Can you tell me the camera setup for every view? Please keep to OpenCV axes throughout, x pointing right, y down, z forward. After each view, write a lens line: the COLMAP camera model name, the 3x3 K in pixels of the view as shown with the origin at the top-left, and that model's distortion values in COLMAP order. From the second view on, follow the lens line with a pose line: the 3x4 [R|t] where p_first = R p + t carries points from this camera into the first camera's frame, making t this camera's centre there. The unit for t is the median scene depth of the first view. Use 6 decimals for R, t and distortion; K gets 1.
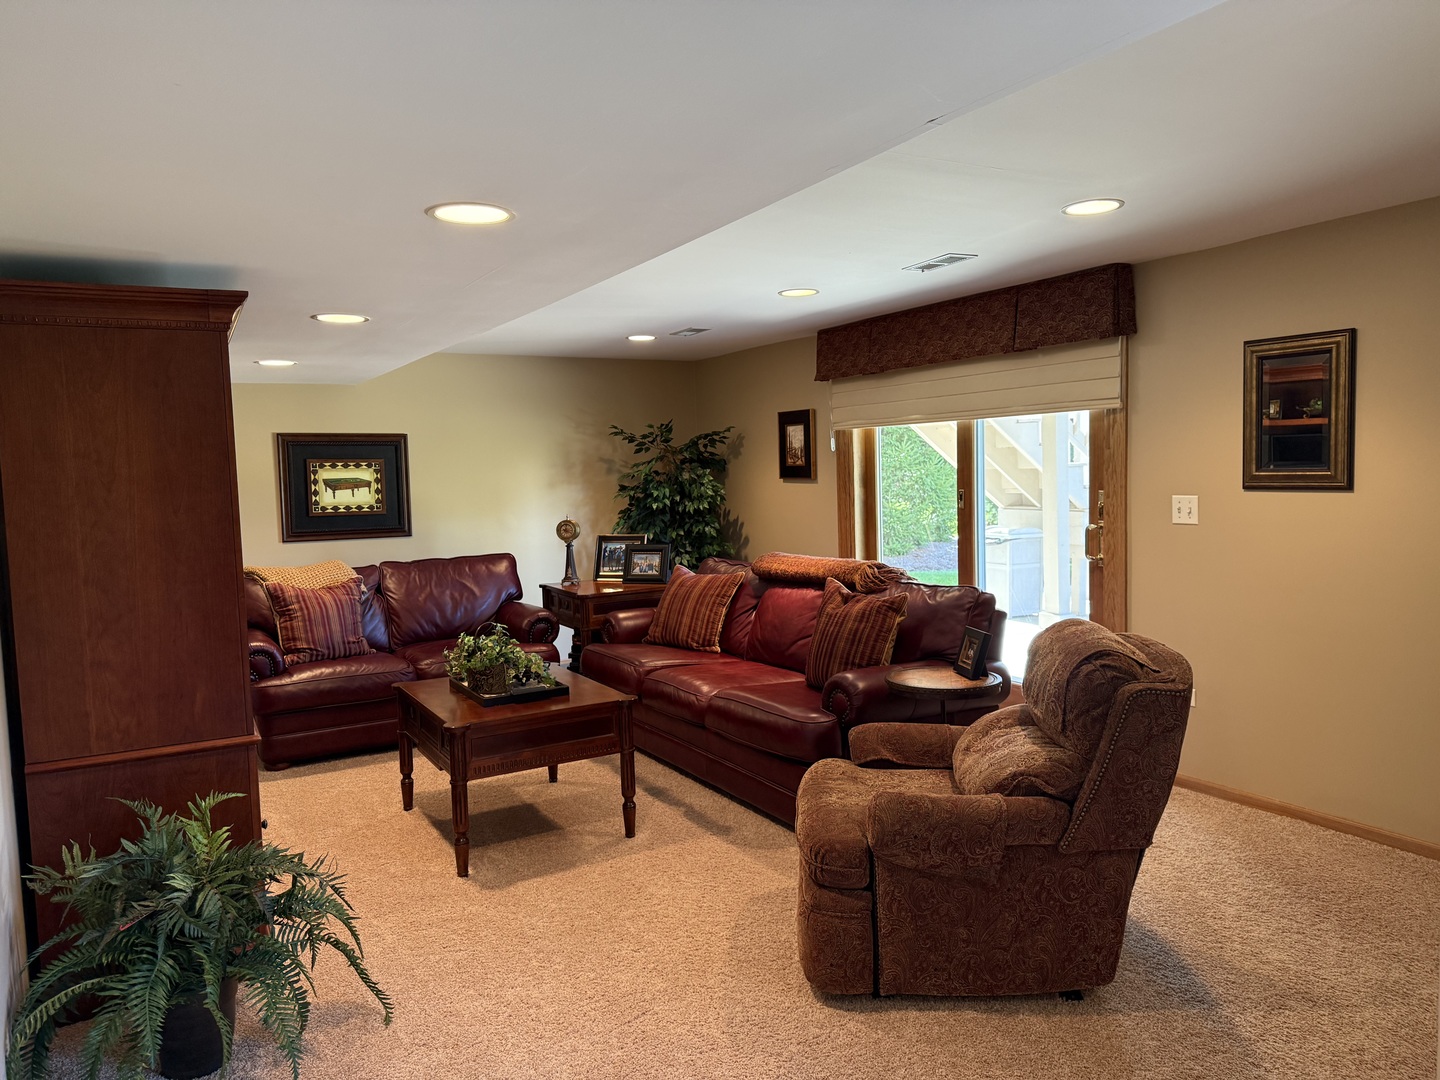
lens RADIAL K [[1003.5, 0, 728.4], [0, 1003.5, 542.9], [0, 0, 1]] dist [0.156870, -0.292858]
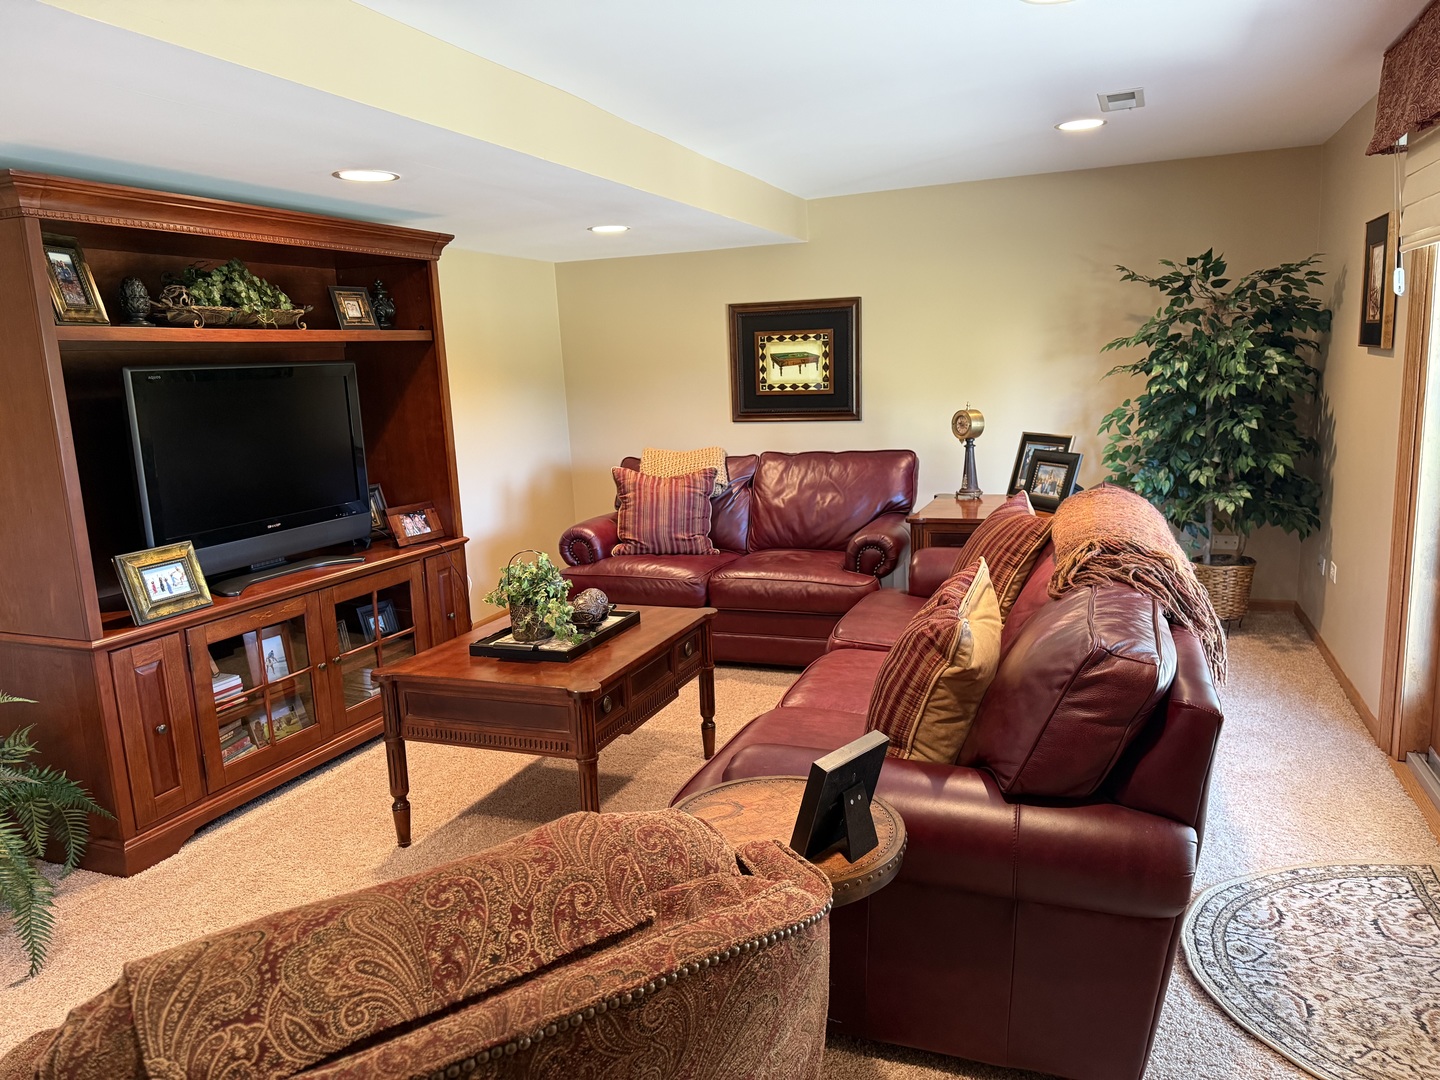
lens RADIAL K [[1003.5, 0, 728.4], [0, 1003.5, 542.9], [0, 0, 1]] dist [0.156870, -0.292858]
pose [[0.631611, 0.141763, -0.762214, 0.287940], [-0.035046, 0.987356, 0.154595, -0.033598], [0.774493, -0.070931, 0.628593, 0.390305]]
